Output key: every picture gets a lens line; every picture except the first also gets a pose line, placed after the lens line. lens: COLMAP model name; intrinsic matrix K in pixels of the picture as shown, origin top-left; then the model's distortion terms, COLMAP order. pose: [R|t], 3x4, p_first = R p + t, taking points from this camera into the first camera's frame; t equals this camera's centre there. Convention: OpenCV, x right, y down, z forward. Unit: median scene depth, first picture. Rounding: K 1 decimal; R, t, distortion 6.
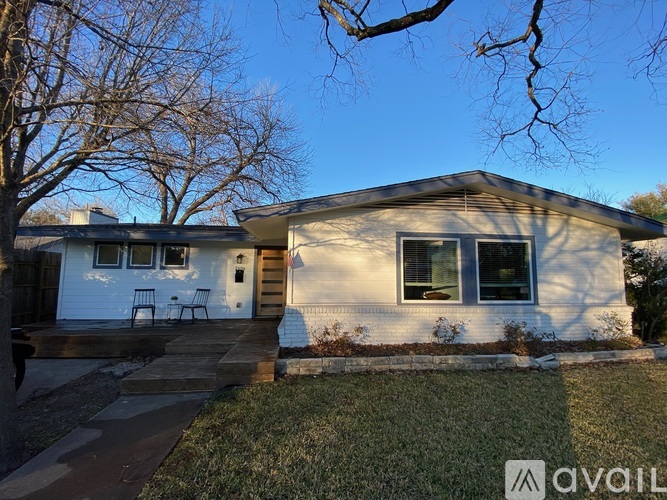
lens RADIAL K [[262.8, 0, 333.5], [0, 262.8, 250.0], [0, 0, 1]] dist [0.002361, -0.016683]
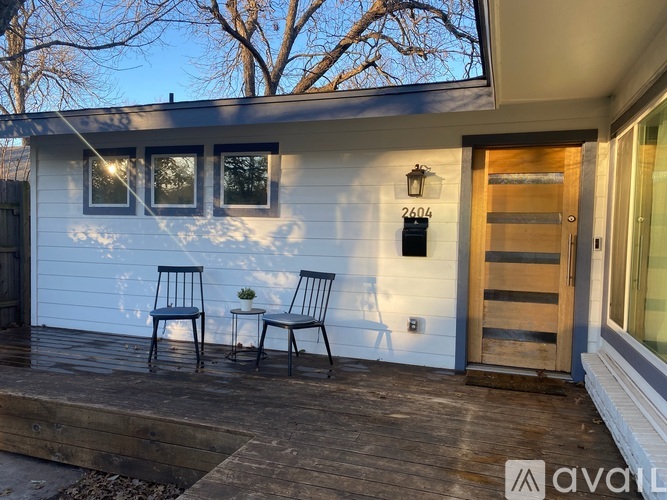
lens RADIAL K [[502.3, 0, 333.5], [0, 502.3, 250.0], [0, 0, 1]] dist [0.000925, 0.000208]
pose [[0.900236, 0.027579, -0.434529, -0.183261], [0.028267, 0.992185, 0.121535, 0.038055], [0.434485, -0.121693, 0.892420, 0.412201]]
